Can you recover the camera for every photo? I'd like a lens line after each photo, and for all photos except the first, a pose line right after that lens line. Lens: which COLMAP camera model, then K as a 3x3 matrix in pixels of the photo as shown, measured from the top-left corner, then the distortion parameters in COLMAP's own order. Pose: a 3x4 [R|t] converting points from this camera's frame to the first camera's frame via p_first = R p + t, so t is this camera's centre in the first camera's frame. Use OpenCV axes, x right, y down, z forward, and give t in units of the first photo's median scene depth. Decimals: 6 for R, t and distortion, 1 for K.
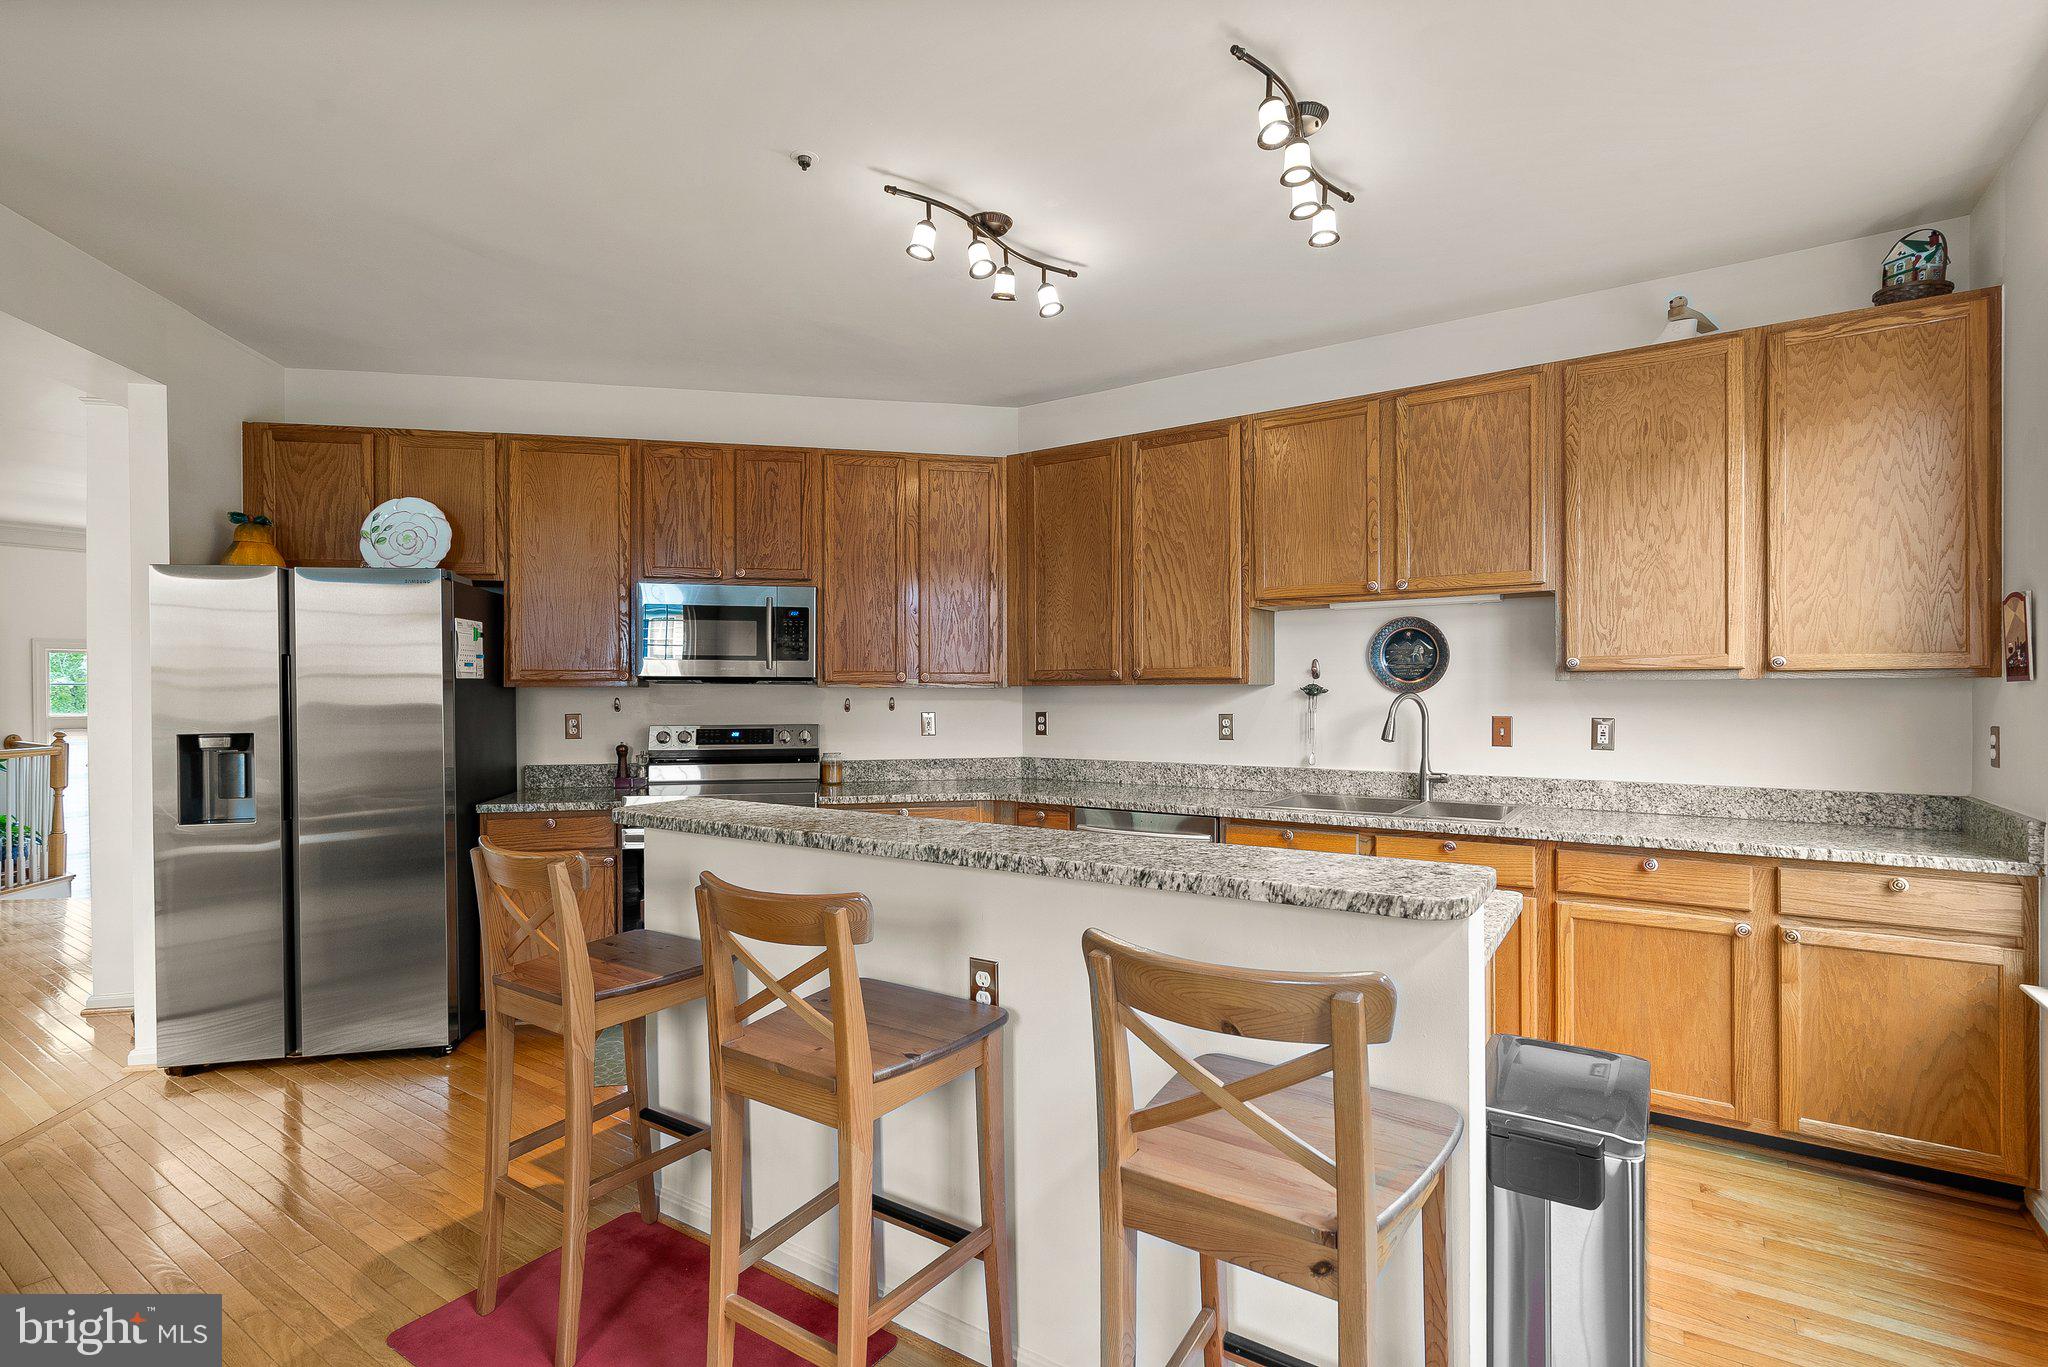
lens RADIAL K [[954.6, 0, 1022.8], [0, 954.6, 689.6], [0, 0, 1]] dist [-0.003011, 0.000251]
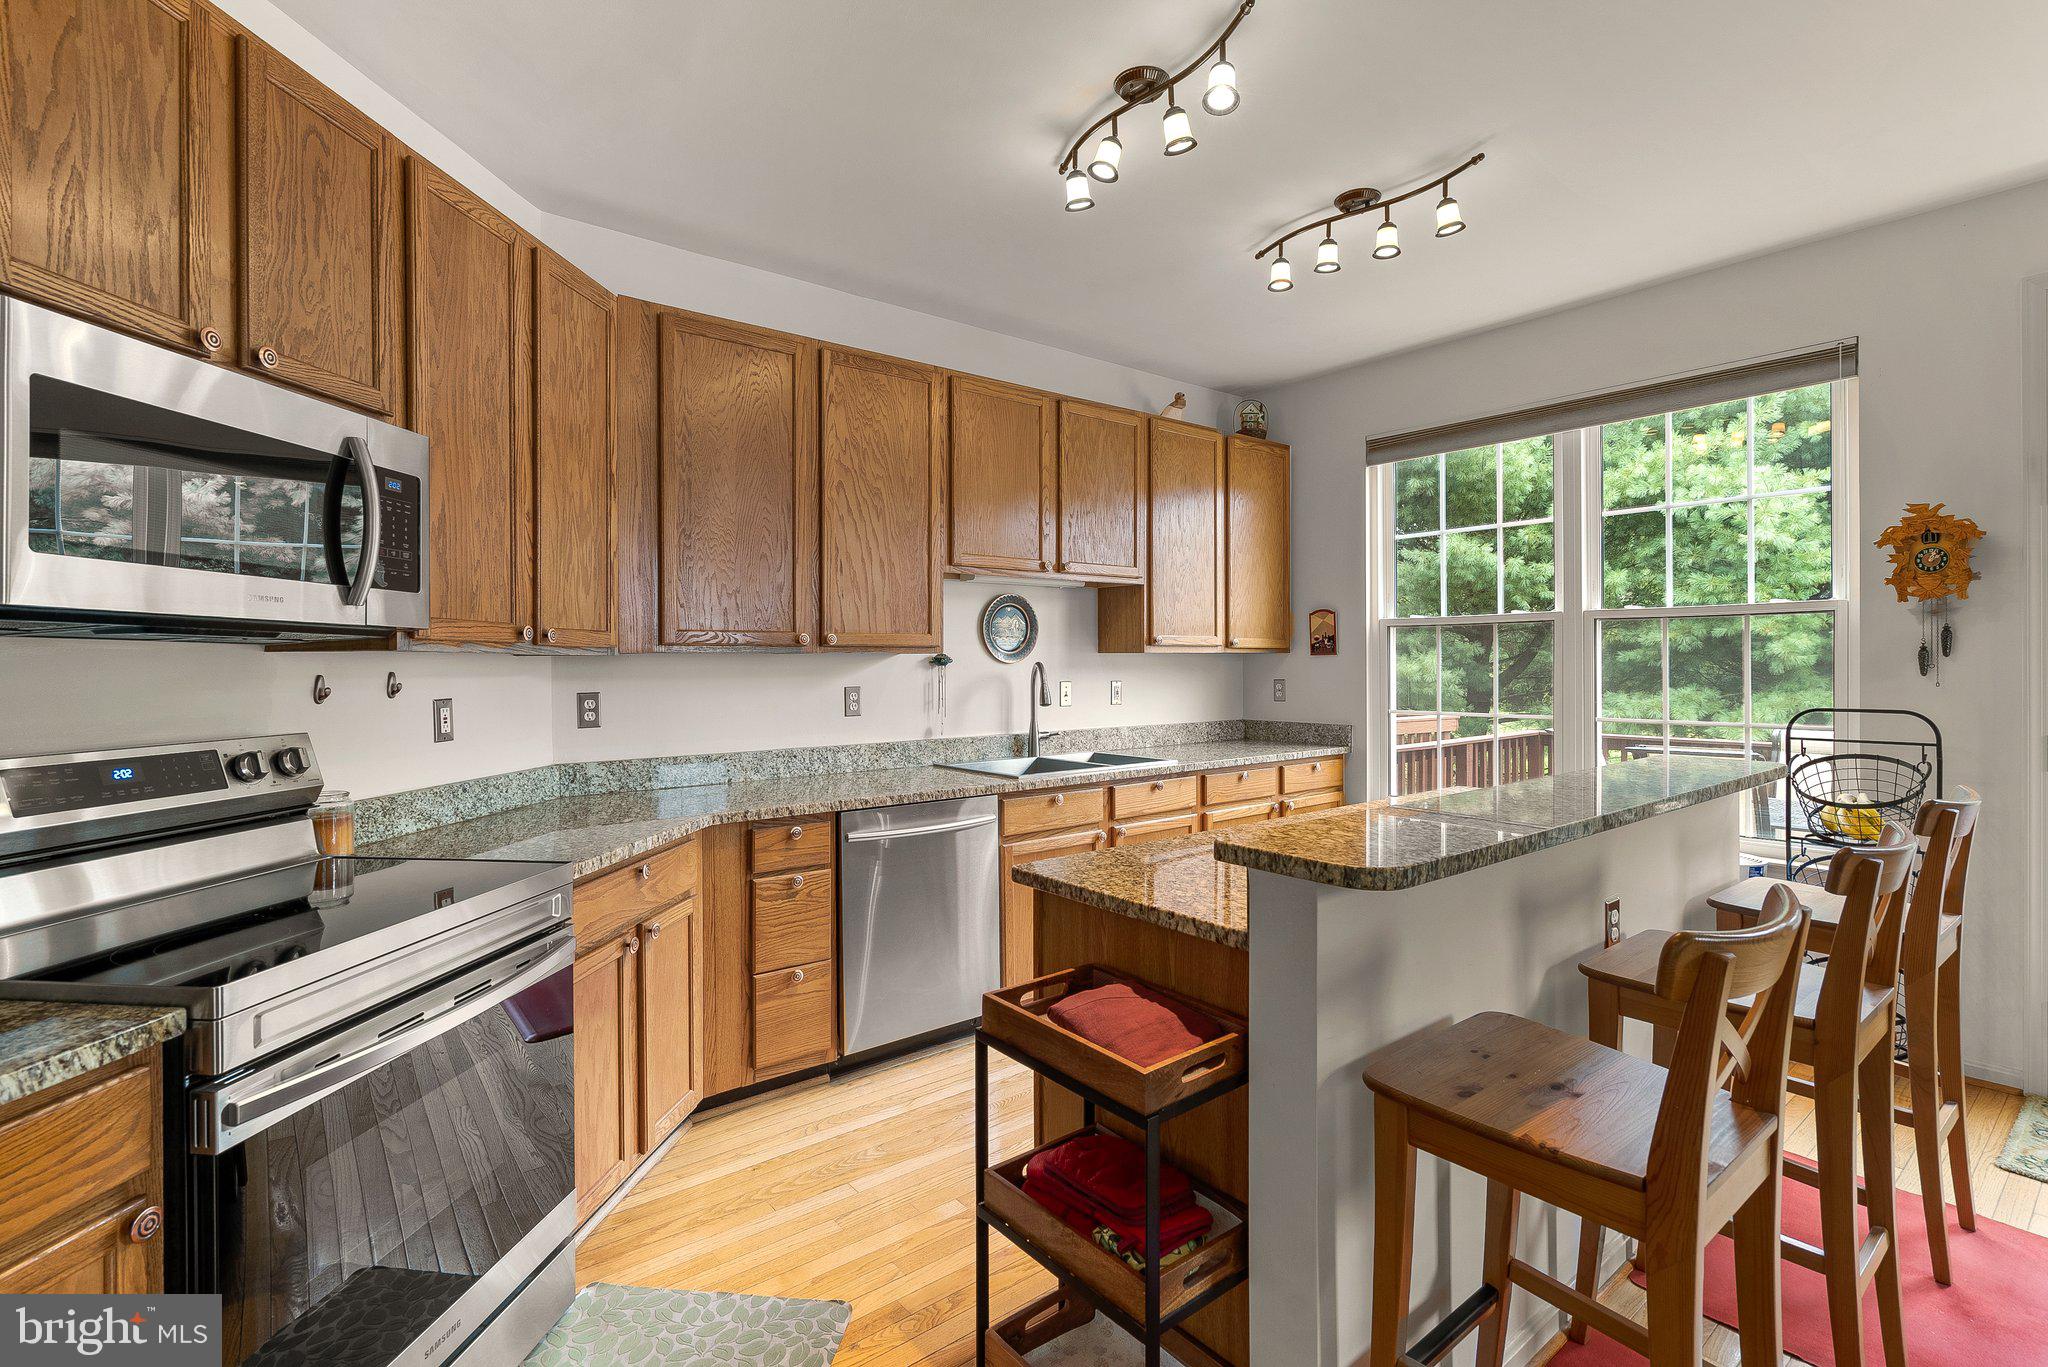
lens RADIAL K [[943.0, 0, 1022.1], [0, 943.0, 666.6], [0, 0, 1]] dist [-0.000759, 0.000371]
pose [[0.304132, -0.002857, 0.952626, -0.601779], [0.002420, 0.999995, 0.002226, 0.005619], [-0.952627, 0.001628, 0.304137, 0.614664]]
